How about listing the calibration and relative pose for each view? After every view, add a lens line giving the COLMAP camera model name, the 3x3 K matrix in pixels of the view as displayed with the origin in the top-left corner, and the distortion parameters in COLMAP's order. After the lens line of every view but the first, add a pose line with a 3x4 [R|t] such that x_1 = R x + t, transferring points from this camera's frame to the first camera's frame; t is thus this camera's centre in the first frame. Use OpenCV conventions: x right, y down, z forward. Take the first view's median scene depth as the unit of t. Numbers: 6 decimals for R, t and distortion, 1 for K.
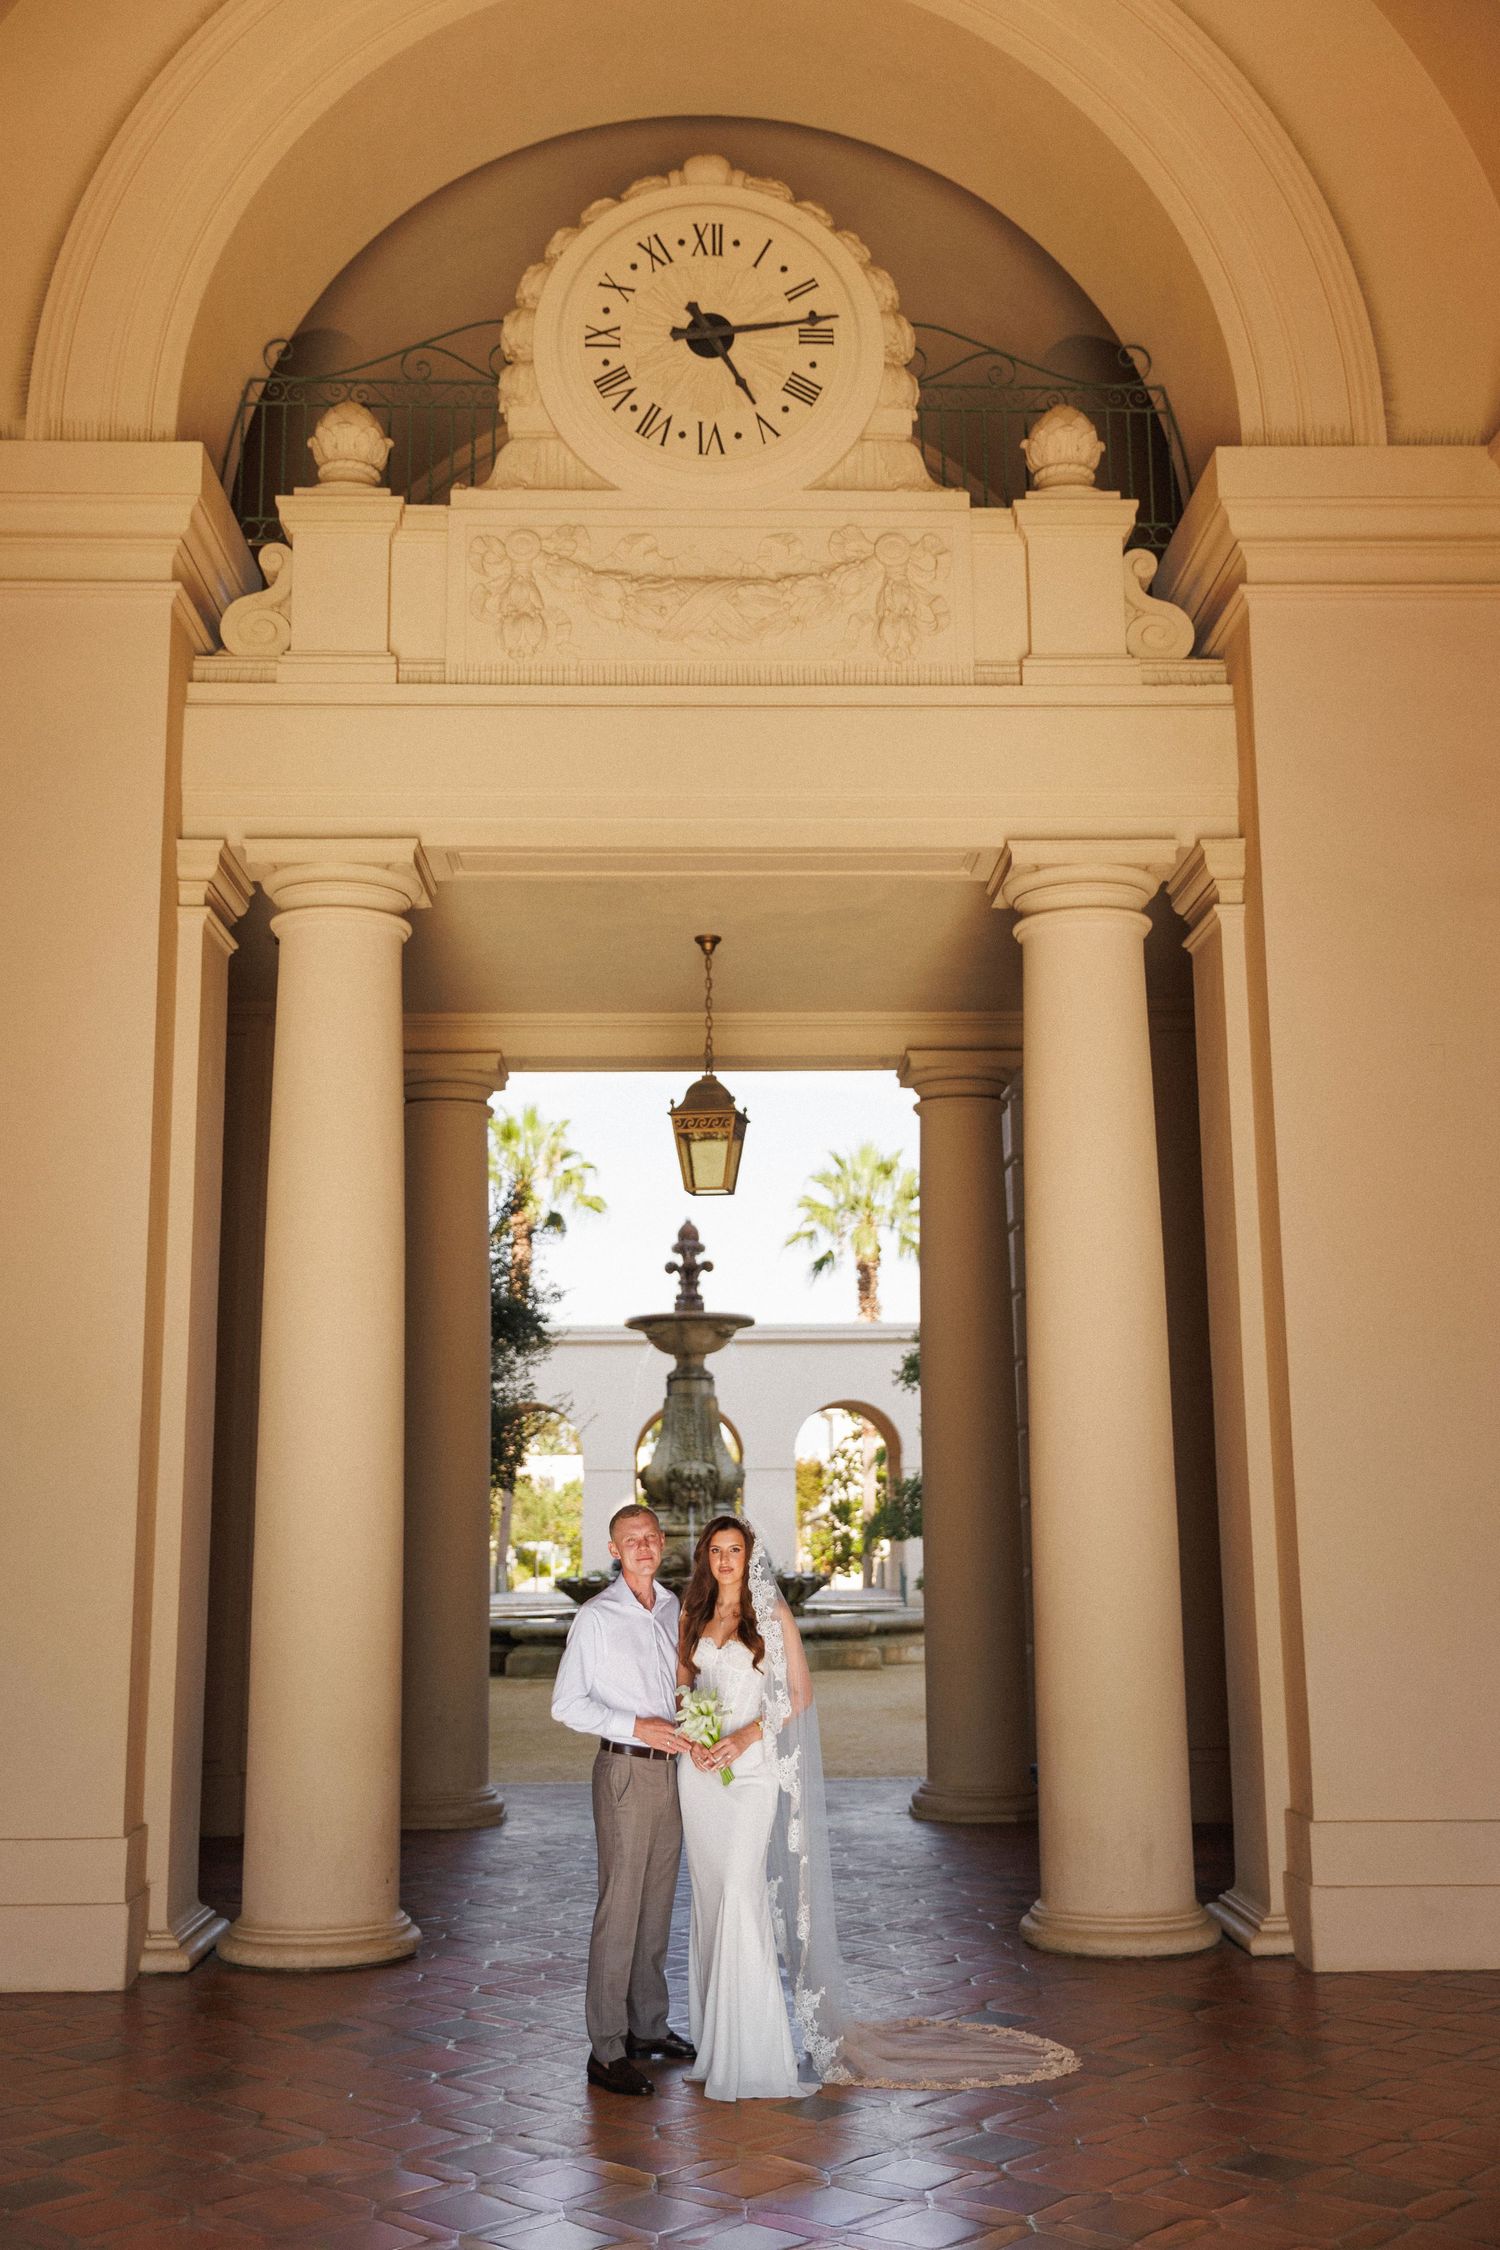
lens RADIAL K [[2499.1, 0, 750.0], [0, 2499.1, 1125.0], [0, 0, 1]] dist [0.116881, 0.002356]
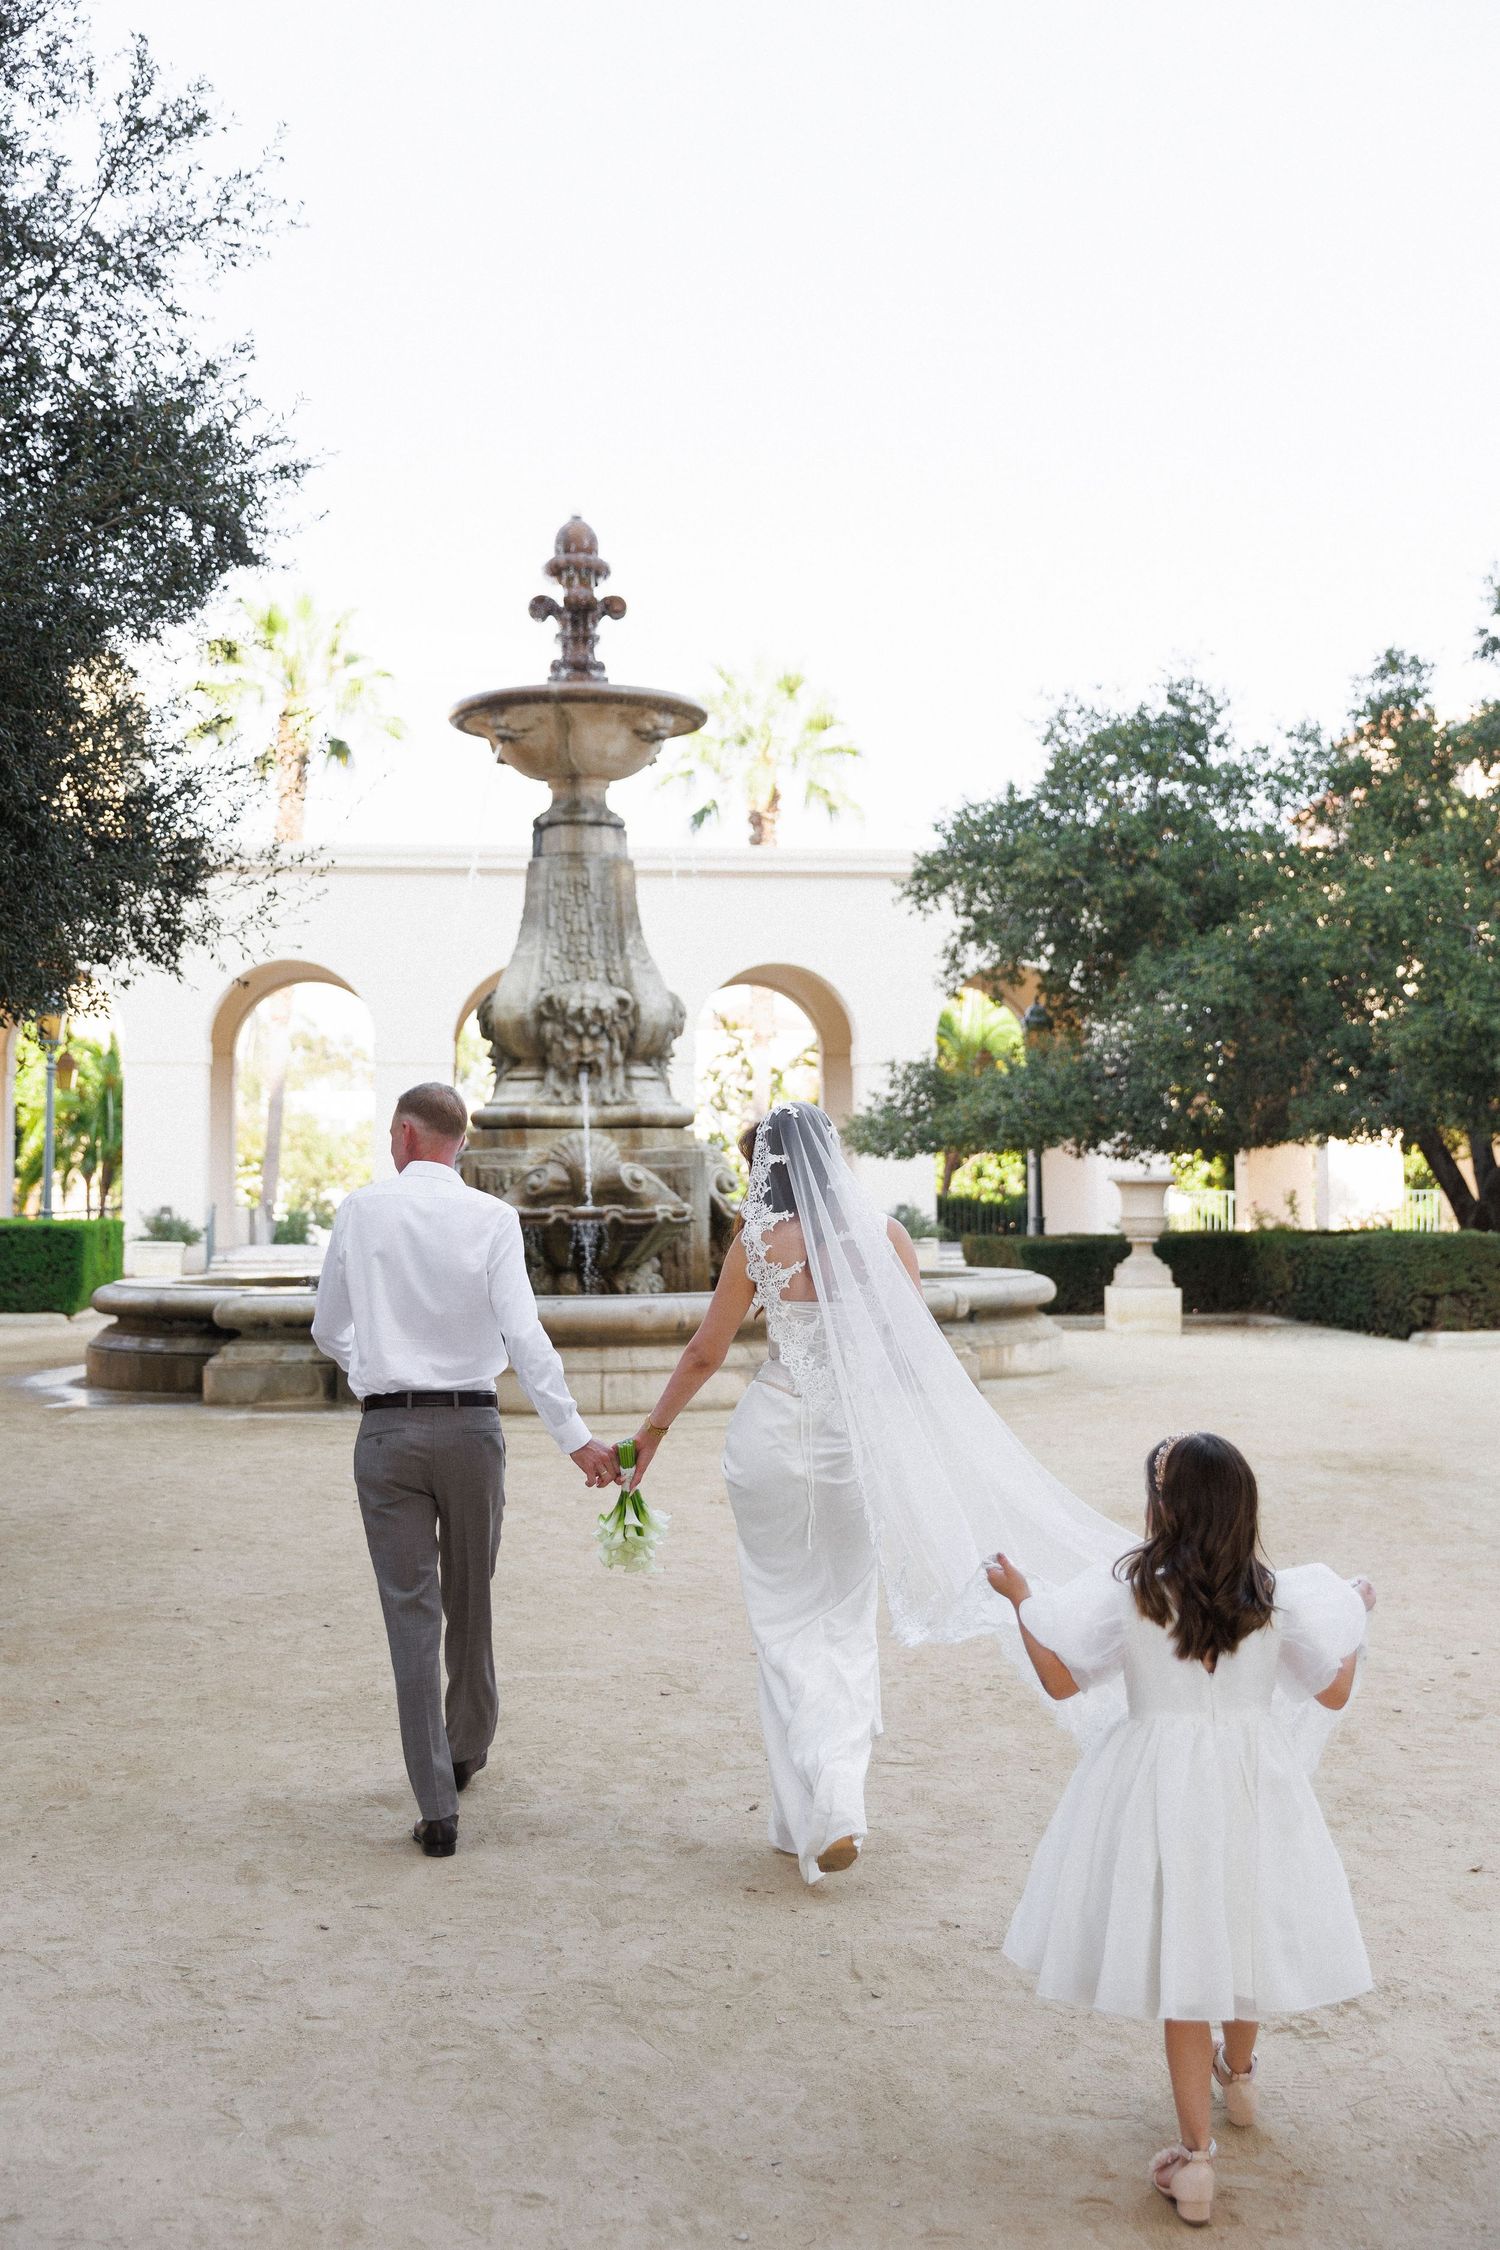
lens RADIAL K [[3109.2, 0, 750.0], [0, 3109.2, 1125.0], [0, 0, 1]] dist [-0.006028, -0.000154]
pose [[0.998551, 0.008406, 0.053151, -0.022506], [-0.015930, 0.989628, 0.142769, 0.071392], [-0.051399, -0.143409, 0.988328, 0.368960]]
